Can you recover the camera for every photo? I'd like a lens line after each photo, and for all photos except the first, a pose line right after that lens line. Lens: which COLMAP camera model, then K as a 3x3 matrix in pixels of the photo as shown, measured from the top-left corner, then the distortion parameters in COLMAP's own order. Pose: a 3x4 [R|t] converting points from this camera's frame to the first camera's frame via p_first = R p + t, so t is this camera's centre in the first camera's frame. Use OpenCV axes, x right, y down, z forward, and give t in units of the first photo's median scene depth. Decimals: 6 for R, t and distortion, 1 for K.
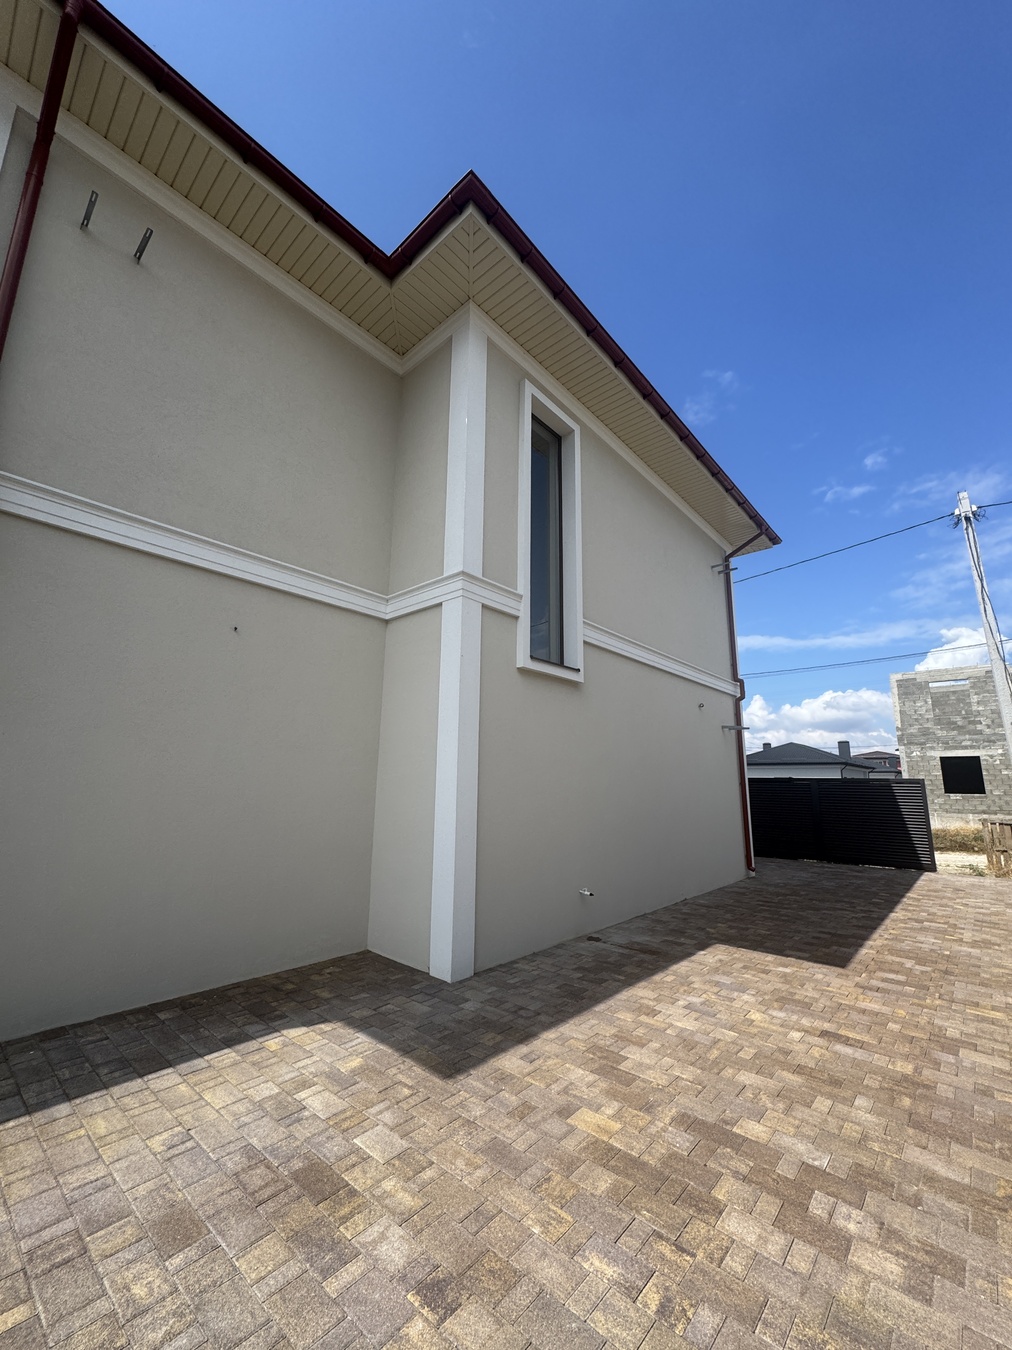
lens RADIAL K [[537.1, 0, 507.6], [0, 537.1, 673.3], [0, 0, 1]] dist [-0.004264, 0.000916]
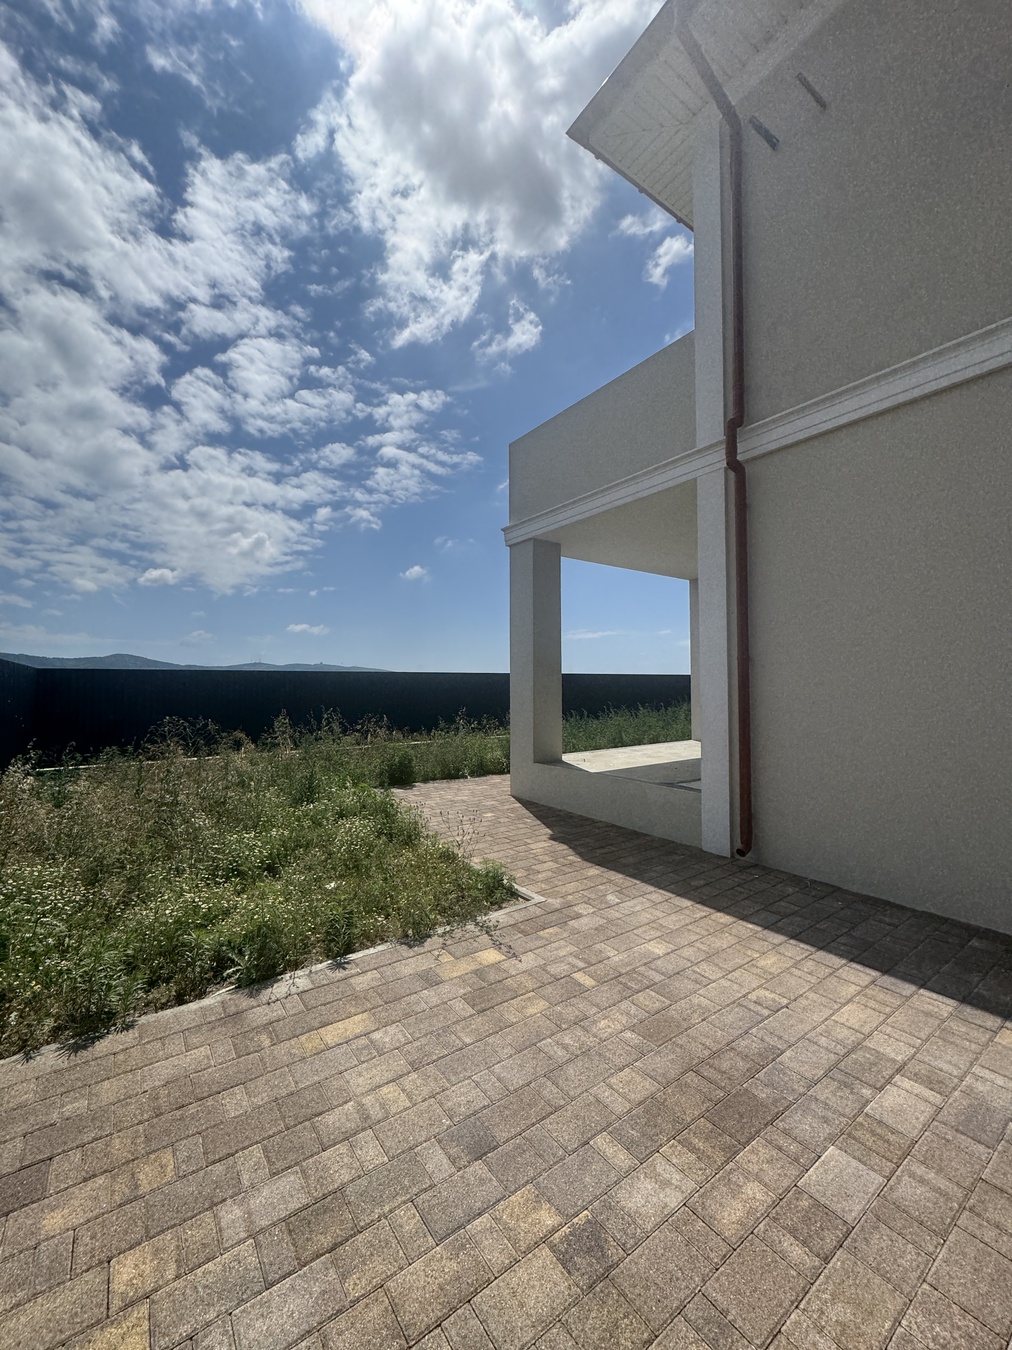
lens RADIAL K [[537.1, 0, 505.4], [0, 537.1, 669.8], [0, 0, 1]] dist [-0.004264, 0.000916]
pose [[-0.233984, -0.042554, -0.971309, 0.399950], [0.197893, 0.976043, -0.090432, 0.190576], [0.951888, -0.213375, -0.219957, 0.684840]]
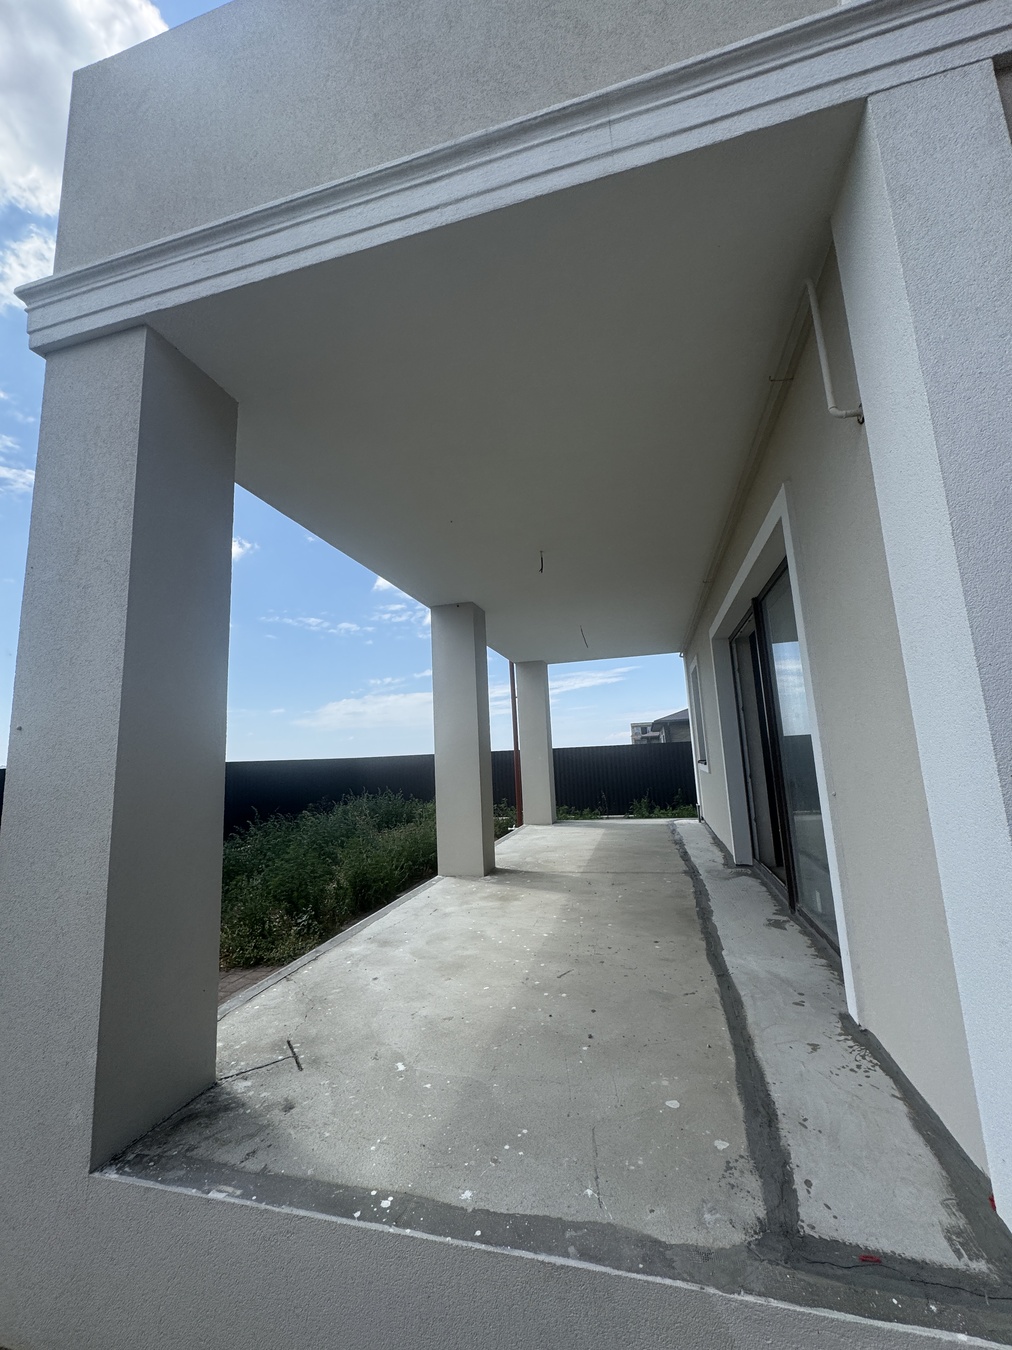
lens RADIAL K [[537.1, 0, 505.5], [0, 537.1, 672.3], [0, 0, 1]] dist [-0.004264, 0.000916]
pose [[0.436210, -0.172812, -0.883095, -1.017377], [0.231808, 0.969844, -0.075284, 0.052324], [0.869474, -0.171869, 0.463115, 0.432136]]
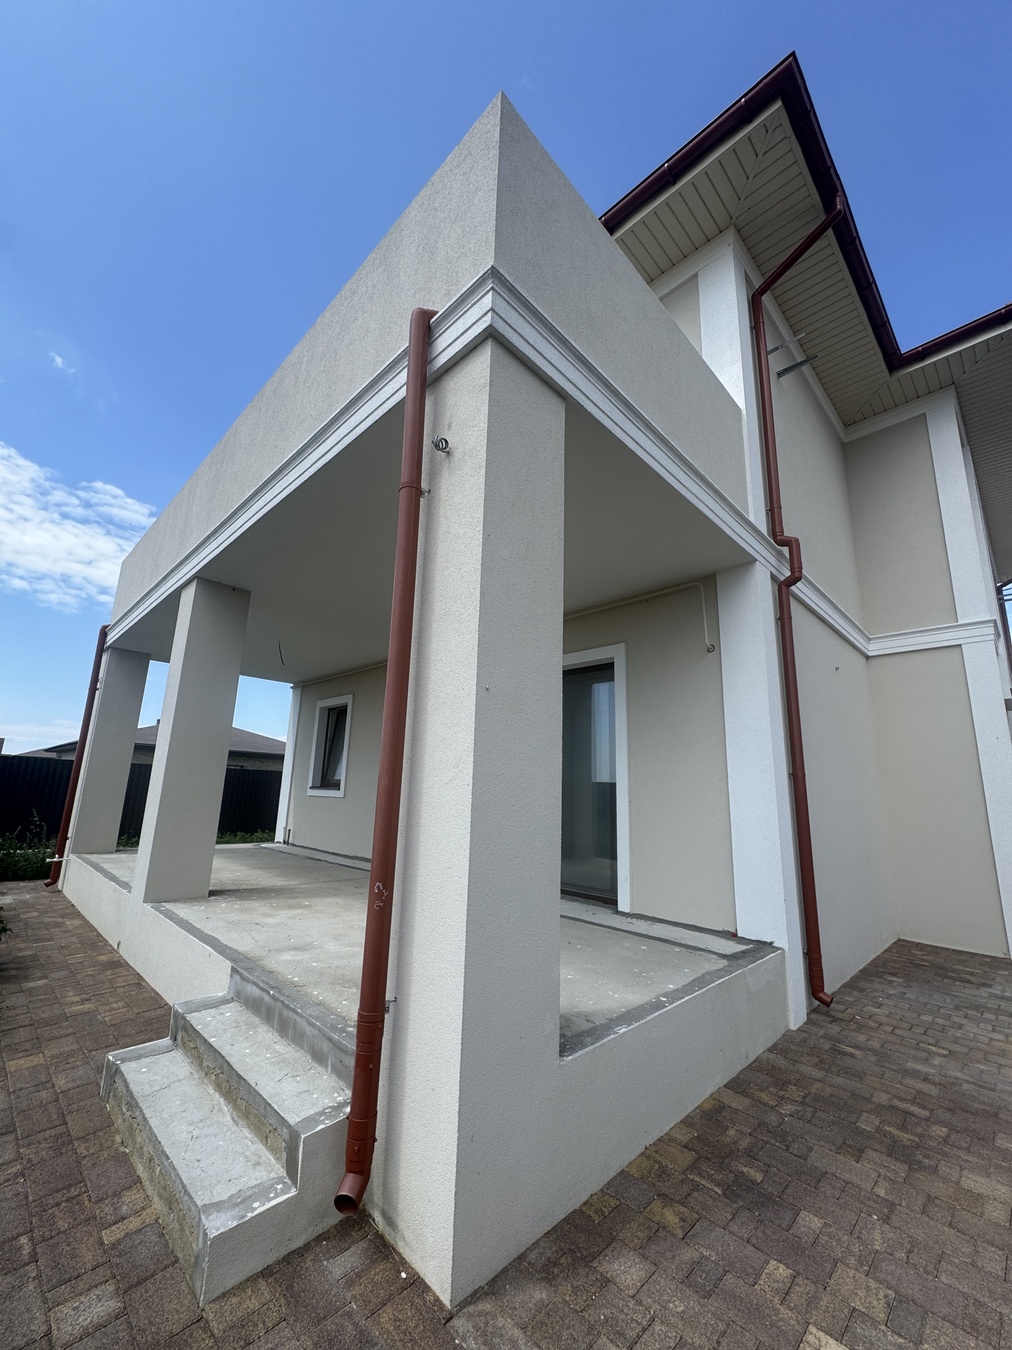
lens RADIAL K [[537.1, 0, 510.8], [0, 537.1, 672.9], [0, 0, 1]] dist [-0.004264, 0.000916]
pose [[0.998089, 0.005886, -0.061515, -1.736477], [-0.007136, 0.999772, -0.020119, -0.063290], [0.061383, 0.020519, 0.997903, -0.394861]]
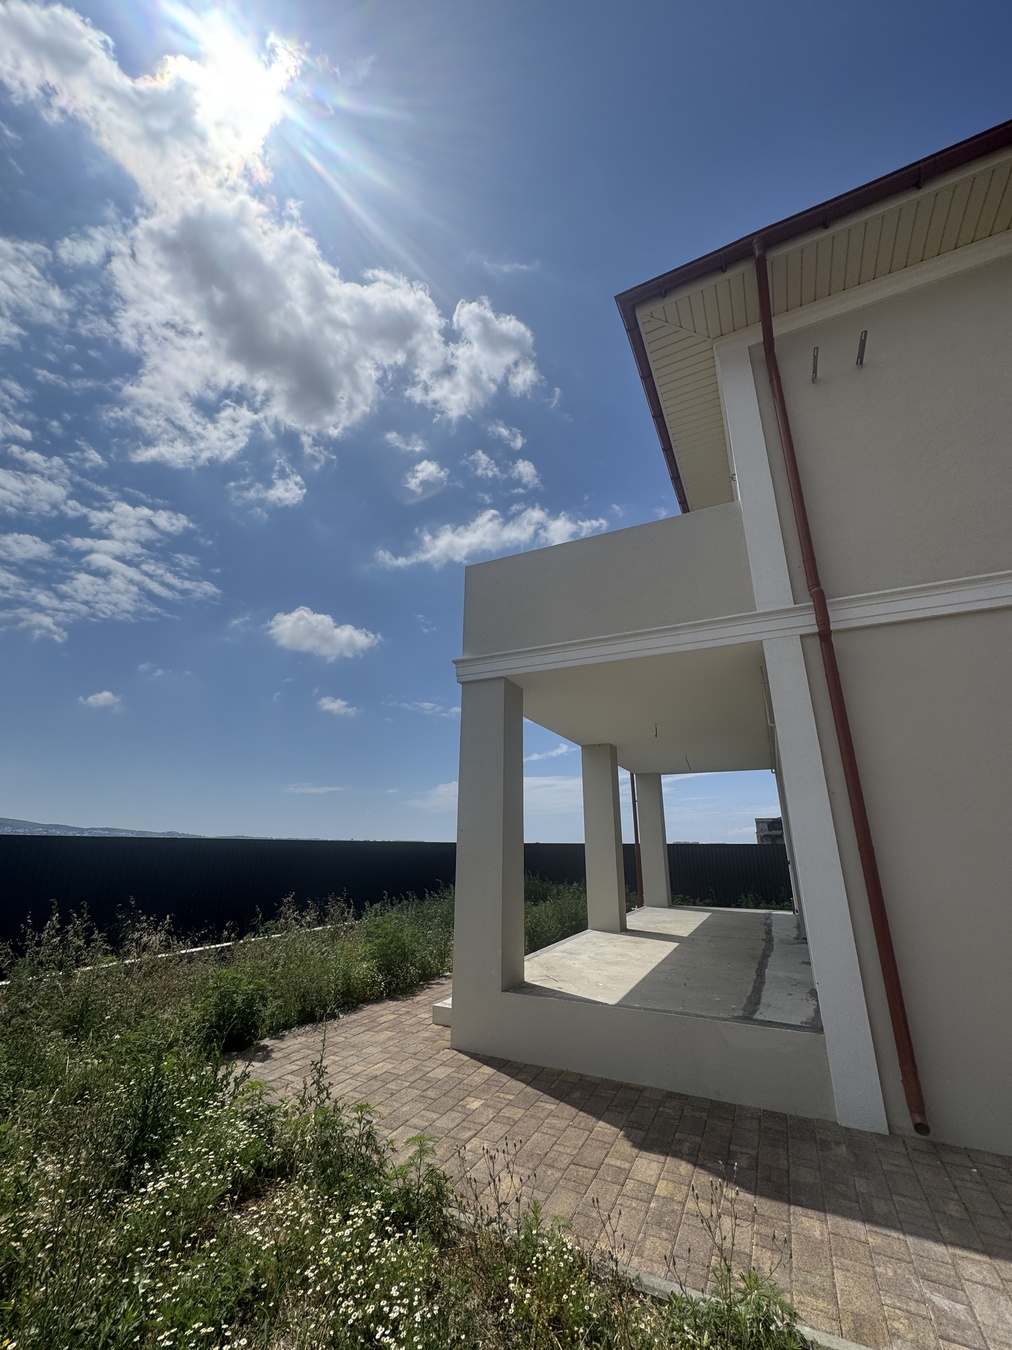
lens RADIAL K [[537.1, 0, 502.6], [0, 537.1, 672.7], [0, 0, 1]] dist [-0.004264, 0.000916]
pose [[0.253468, -0.311180, -0.915926, -0.105901], [0.194059, 0.943956, -0.266999, -0.051583], [0.947679, -0.110068, 0.299650, -0.097346]]
